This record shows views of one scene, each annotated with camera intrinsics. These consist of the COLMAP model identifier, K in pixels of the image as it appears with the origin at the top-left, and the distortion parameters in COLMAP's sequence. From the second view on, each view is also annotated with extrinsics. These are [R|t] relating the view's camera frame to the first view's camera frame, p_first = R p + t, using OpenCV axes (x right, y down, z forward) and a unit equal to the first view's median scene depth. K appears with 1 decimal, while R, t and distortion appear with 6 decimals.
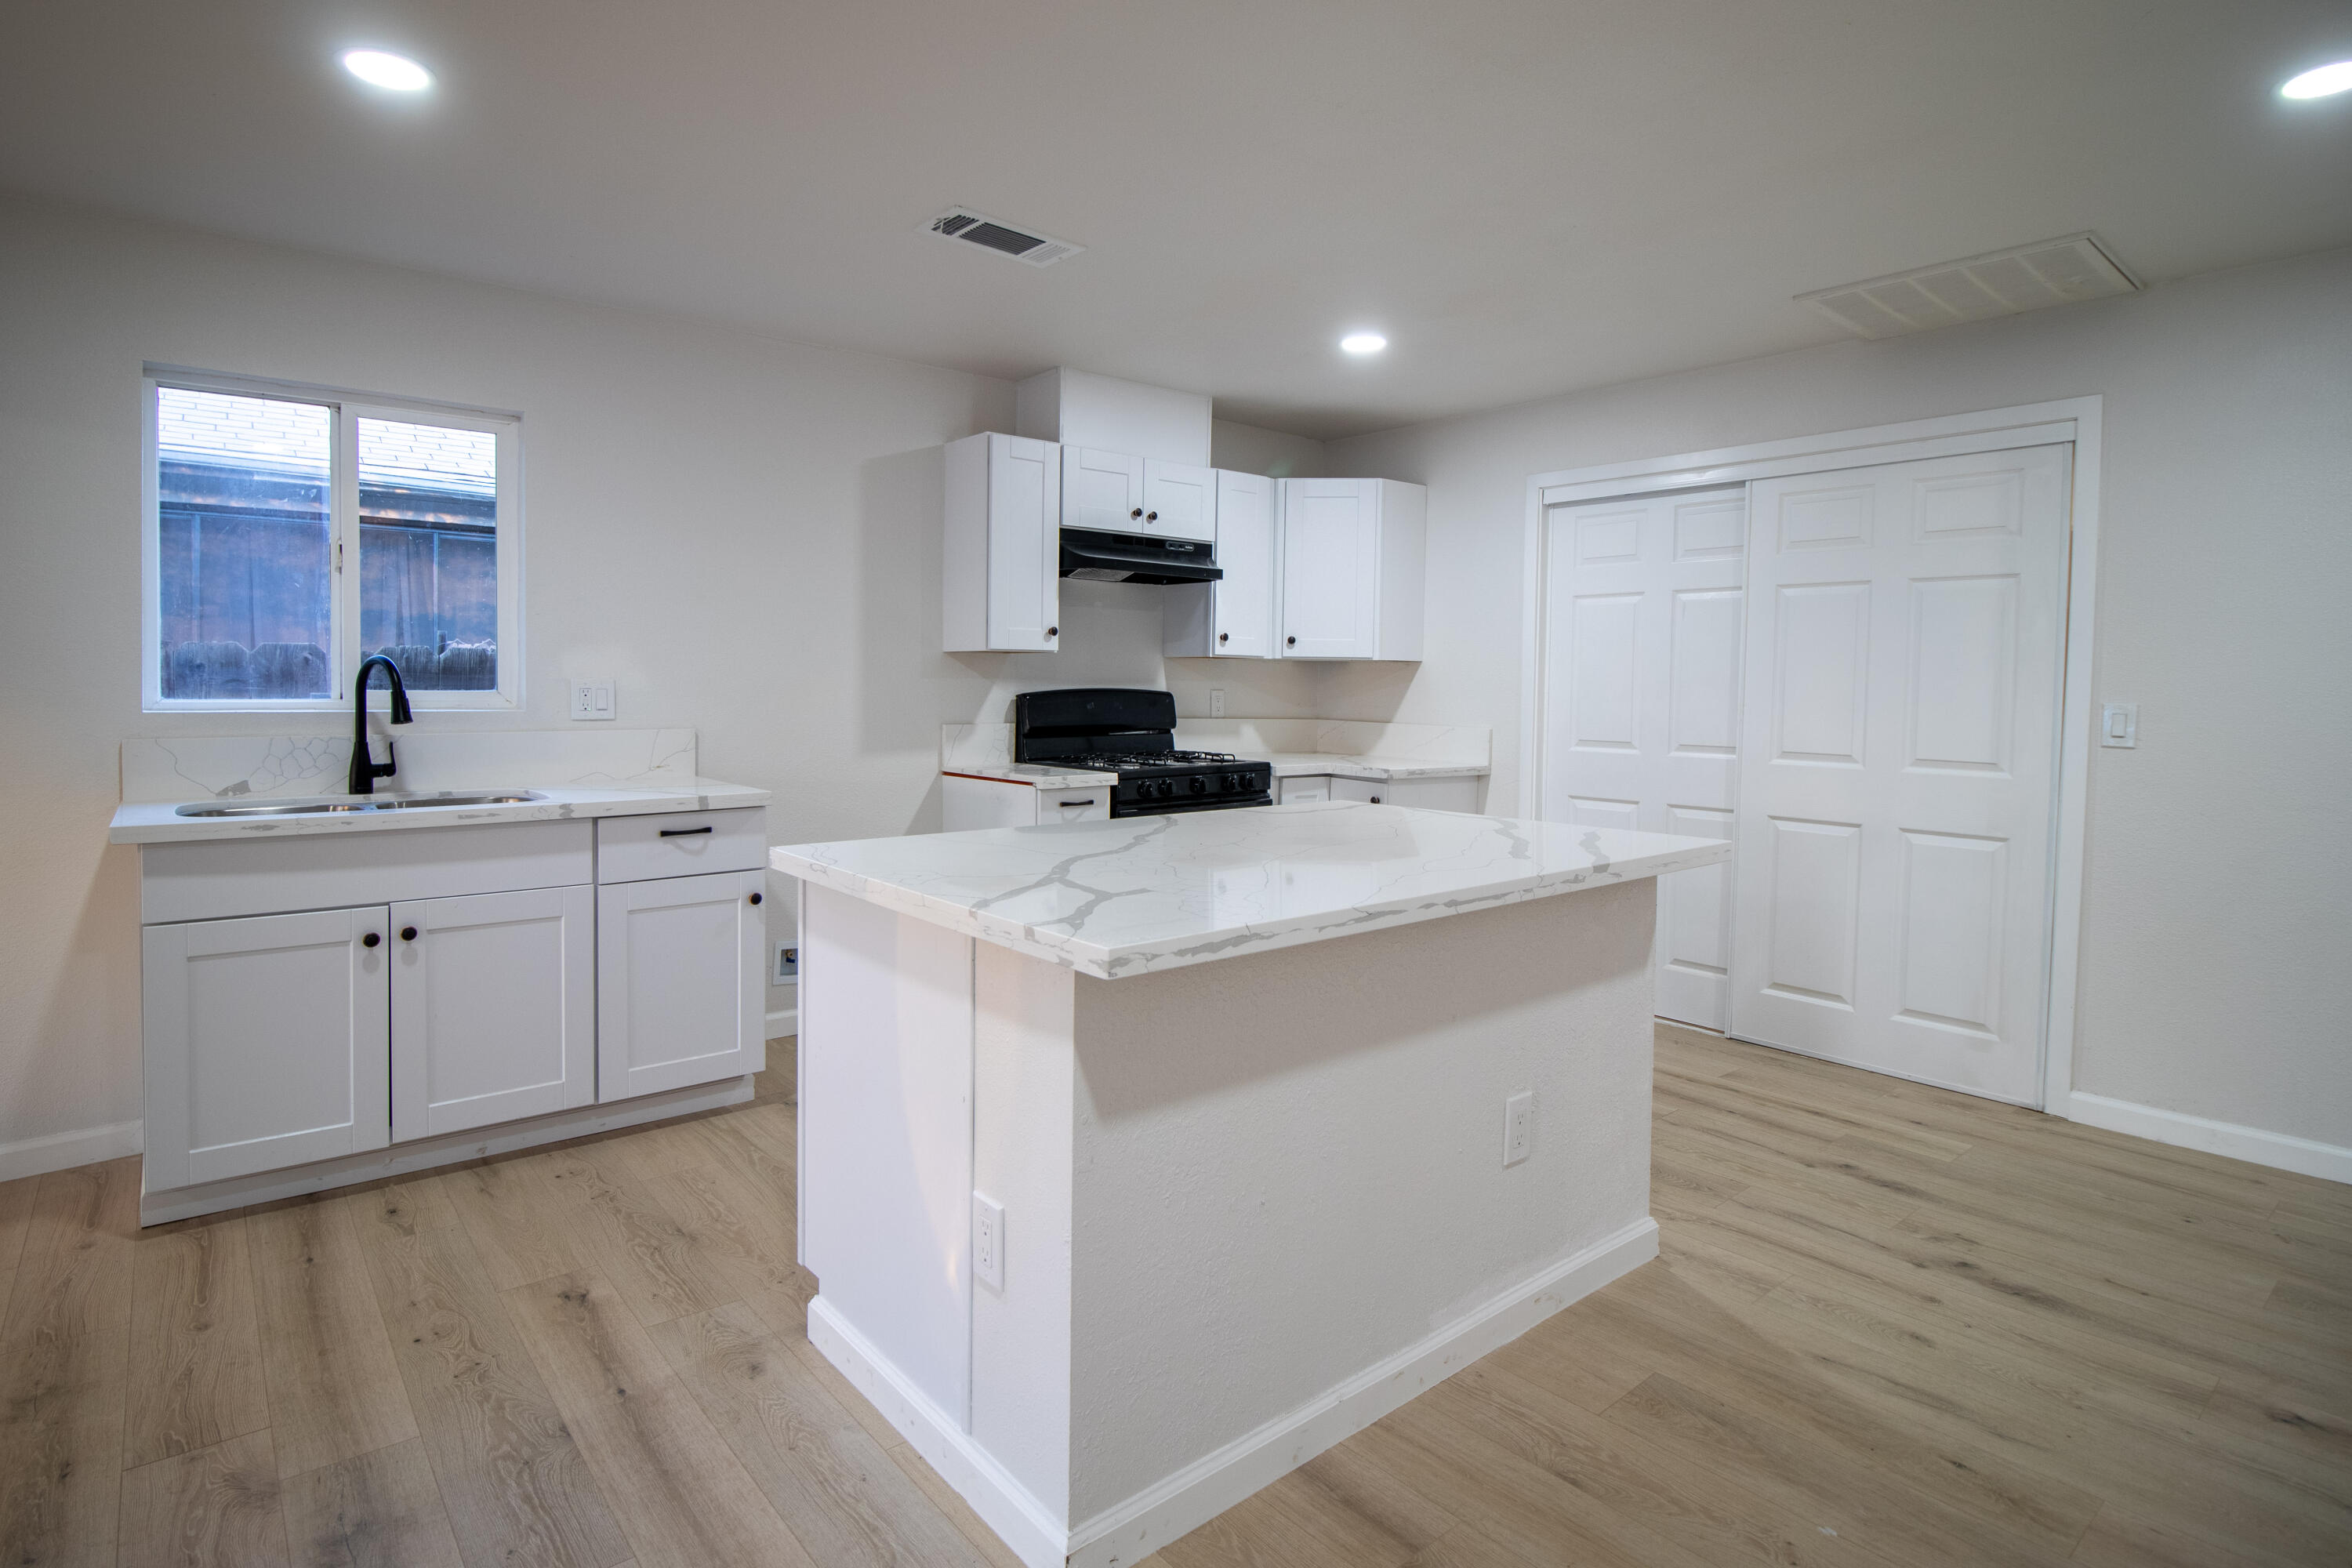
lens RADIAL K [[1174.0, 0, 1086.9], [0, 1174.0, 726.7], [0, 0, 1]] dist [-0.003264, -0.009575]
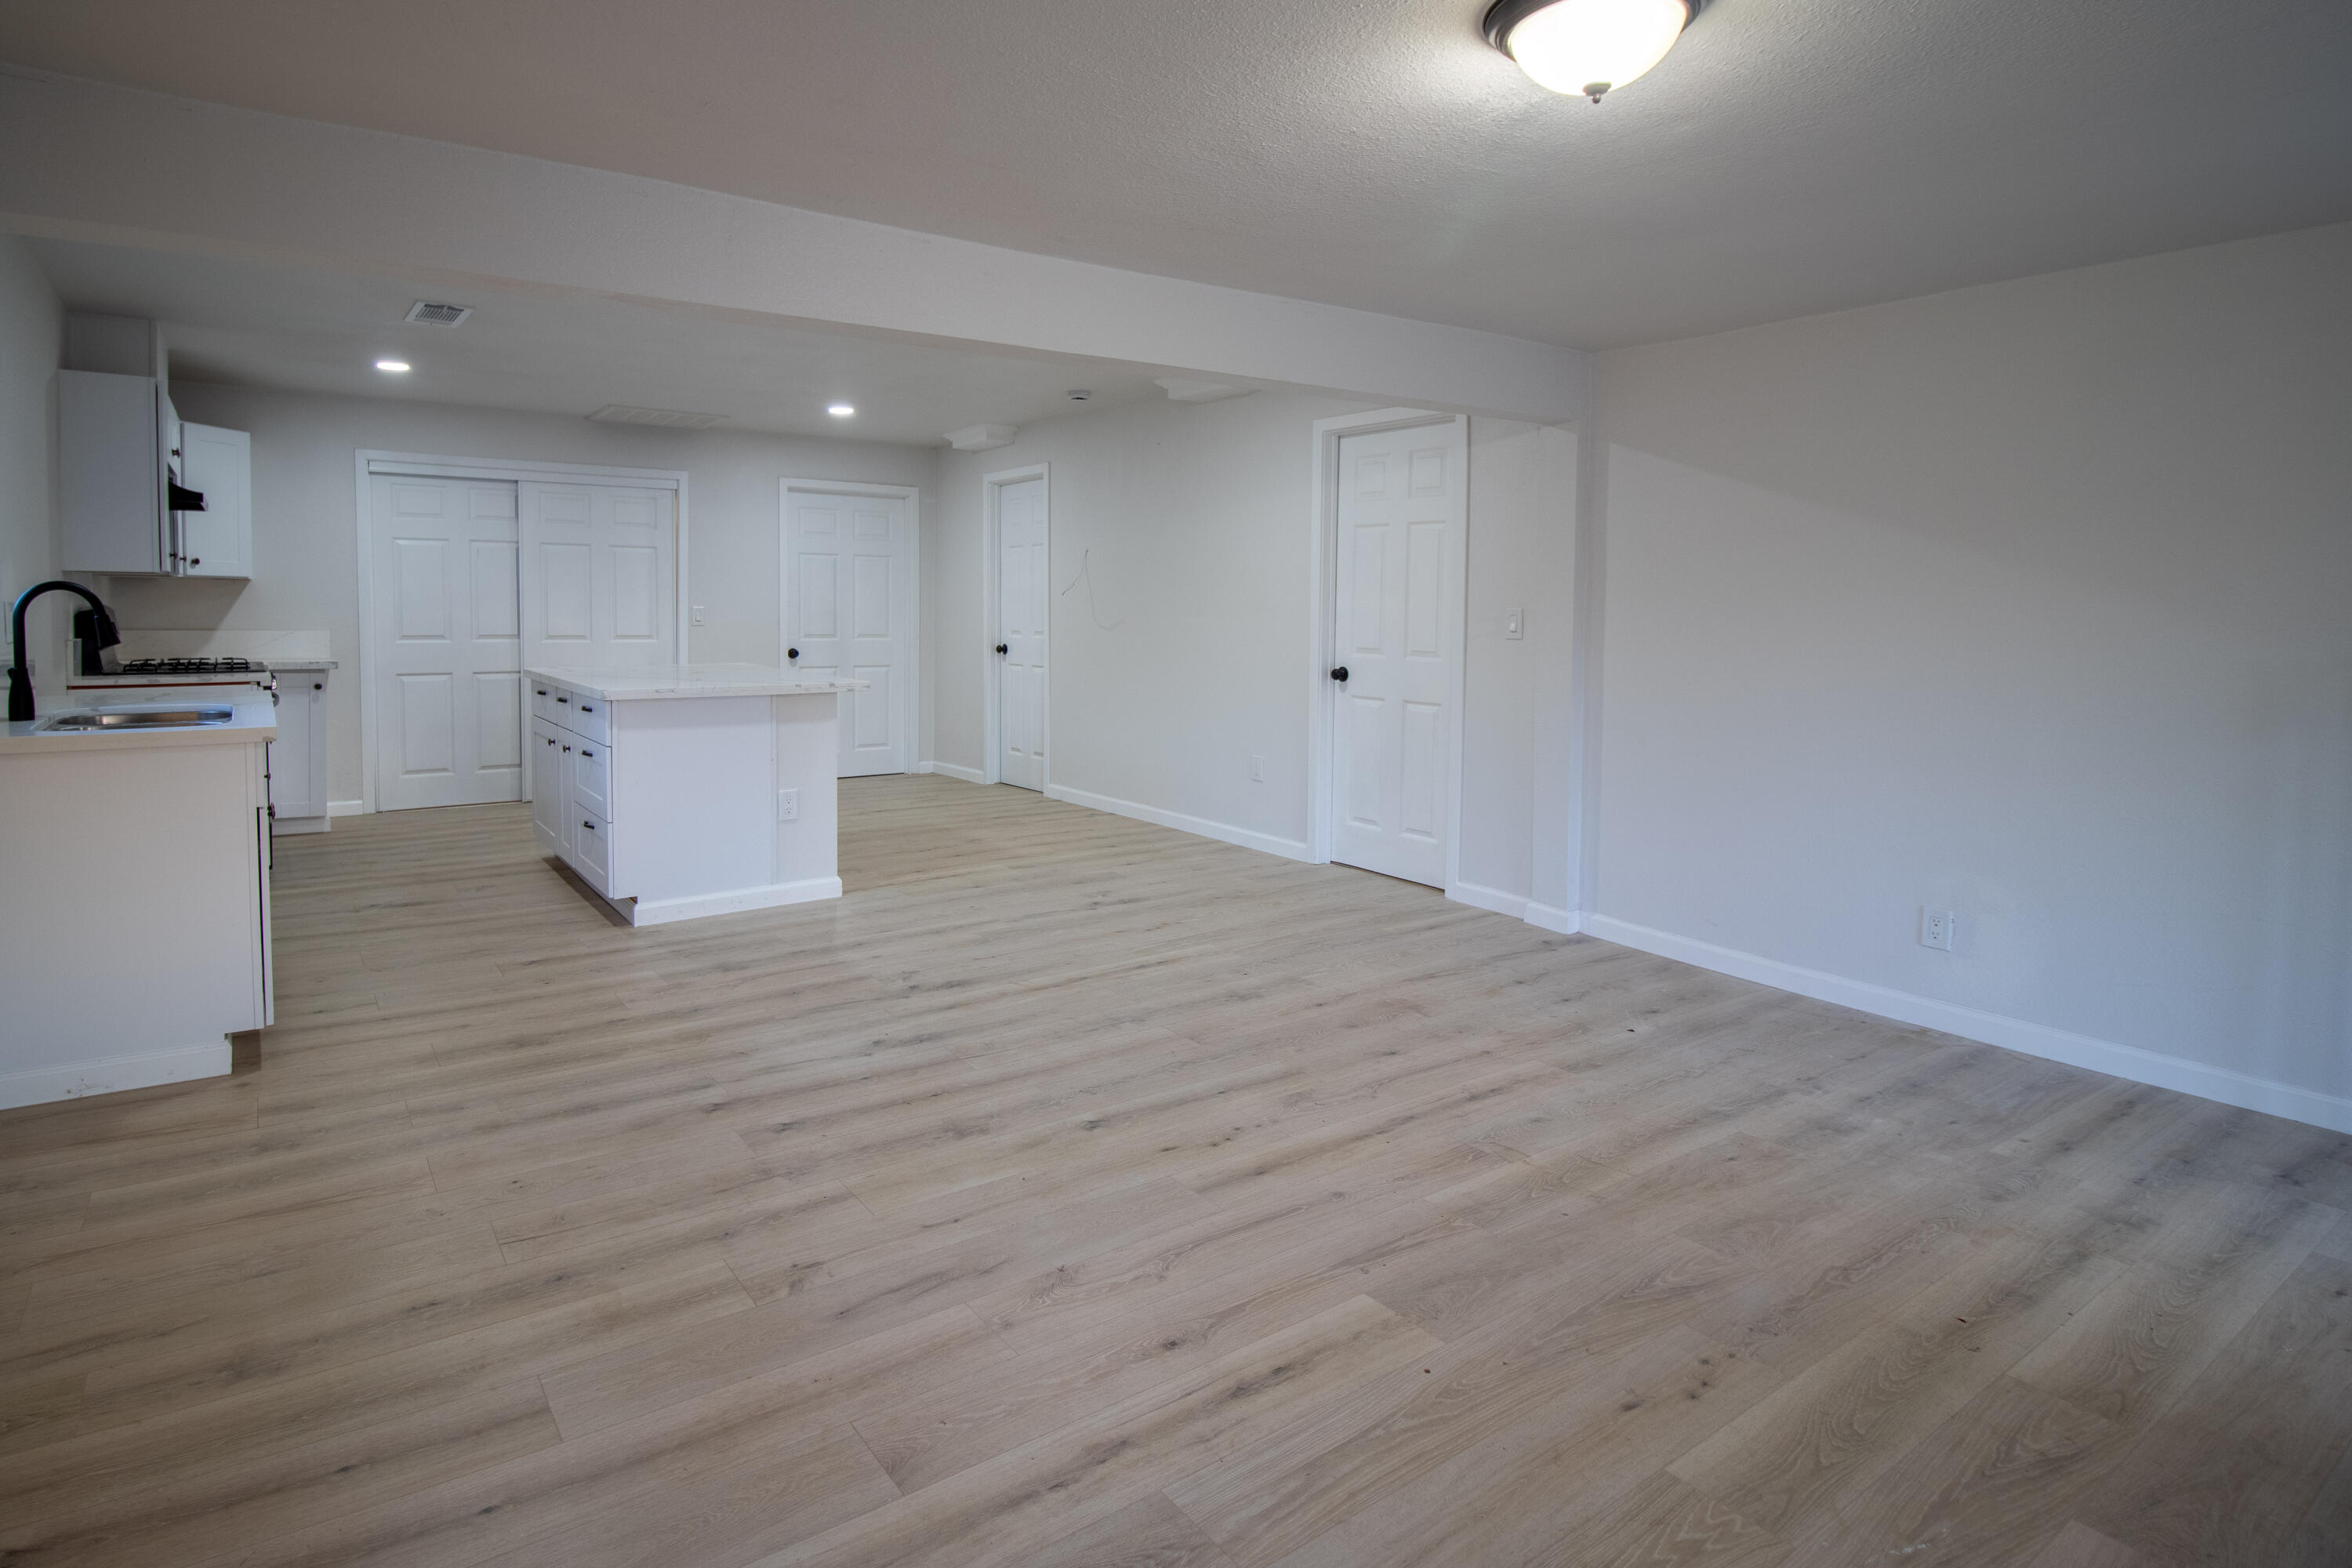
lens RADIAL K [[1255.6, 0, 1104.0], [0, 1255.6, 682.2], [0, 0, 1]] dist [0.000573, -0.005364]
pose [[0.066099, -0.071076, 0.995278, -1.453186], [0.030561, 0.997136, 0.069179, -0.017210], [-0.997345, 0.025844, 0.068082, 0.019108]]
